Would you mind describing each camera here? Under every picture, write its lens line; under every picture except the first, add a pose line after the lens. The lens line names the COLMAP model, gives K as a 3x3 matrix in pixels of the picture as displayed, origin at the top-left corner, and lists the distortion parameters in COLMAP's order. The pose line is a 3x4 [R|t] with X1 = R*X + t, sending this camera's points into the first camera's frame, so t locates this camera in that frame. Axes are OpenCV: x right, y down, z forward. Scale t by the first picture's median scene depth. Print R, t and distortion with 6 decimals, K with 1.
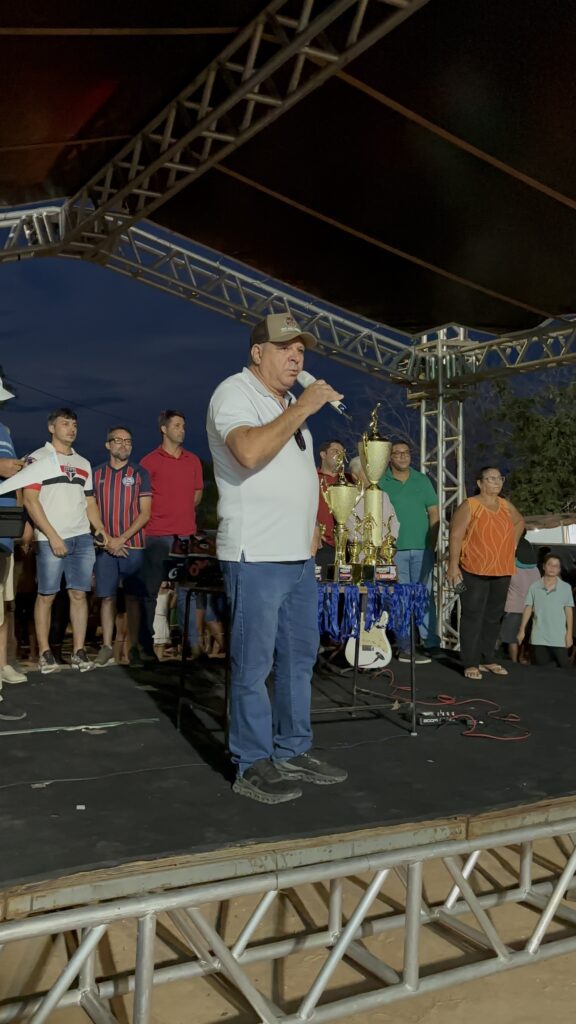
lens RADIAL K [[904.5, 0, 287.5], [0, 904.5, 519.9], [0, 0, 1]] dist [-0.003384, -0.007818]
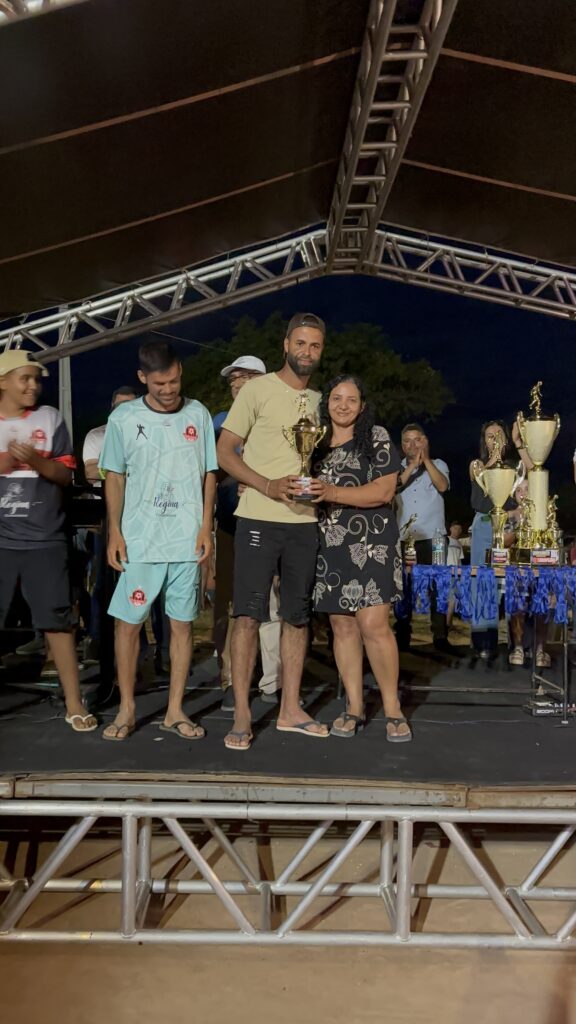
lens RADIAL K [[916.7, 0, 274.8], [0, 916.7, 530.1], [0, 0, 1]] dist [0.004744, 0.000878]
pose [[0.864674, -0.020141, -0.501930, 0.246136], [0.024148, 0.999707, 0.001485, 0.015718], [0.501753, -0.013405, 0.864907, 0.001607]]
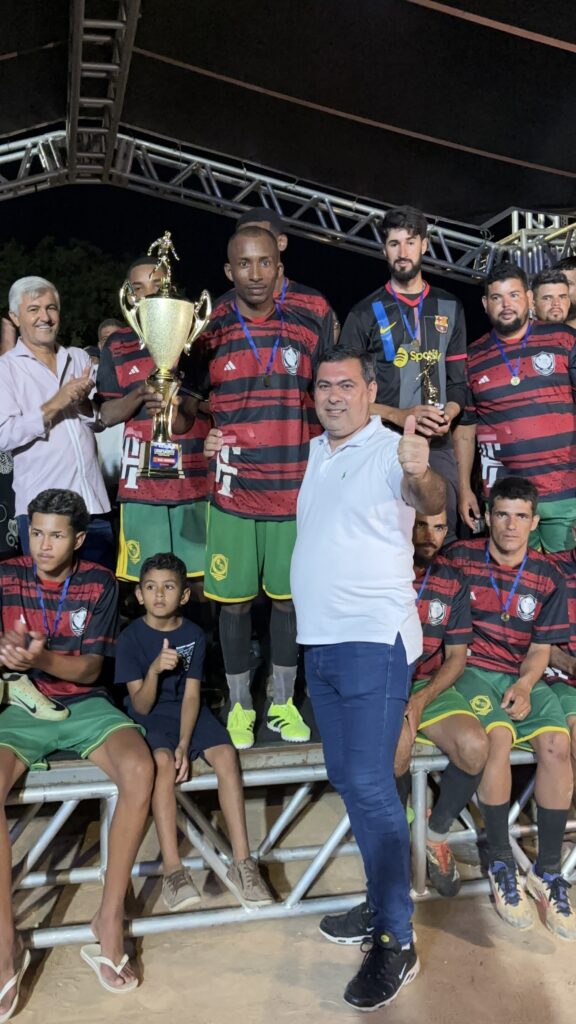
lens RADIAL K [[944.3, 0, 288.6], [0, 944.3, 528.0], [0, 0, 1]] dist [0.002590, -0.008359]
pose [[0.957416, -0.016049, -0.288265, 0.263561], [0.036676, 0.997126, 0.066297, 0.021861], [0.286372, -0.074046, 0.955253, 0.067153]]
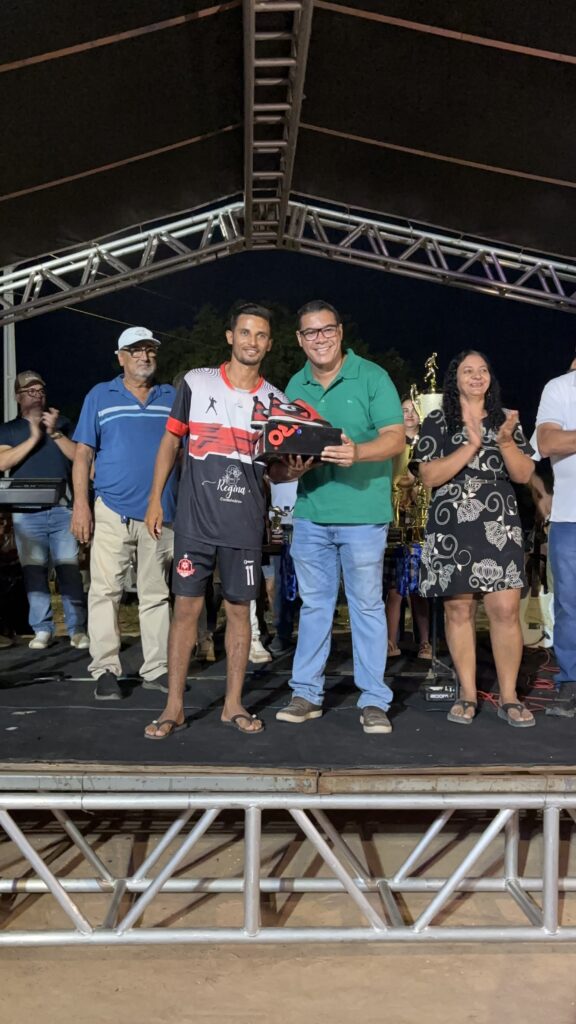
lens RADIAL K [[944.3, 0, 288.6], [0, 944.3, 528.0], [0, 0, 1]] dist [0.002590, -0.008359]
pose [[0.883410, -0.026722, -0.467838, 0.297375], [0.031914, 0.999486, 0.003174, 0.030907], [0.467513, -0.017734, 0.883808, 0.048139]]
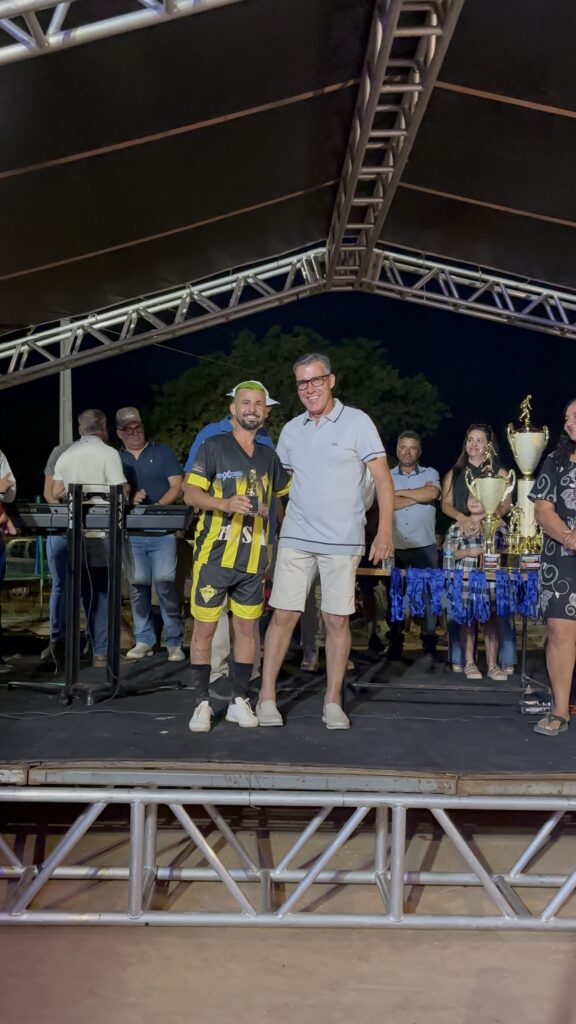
lens RADIAL K [[915.2, 0, 289.8], [0, 915.2, 524.8], [0, 0, 1]] dist [-0.001846, -0.006865]
pose [[0.874130, -0.024806, -0.485058, 0.257653], [0.018447, 0.999670, -0.017881, 0.021749], [0.485341, 0.006683, 0.874299, -0.023514]]
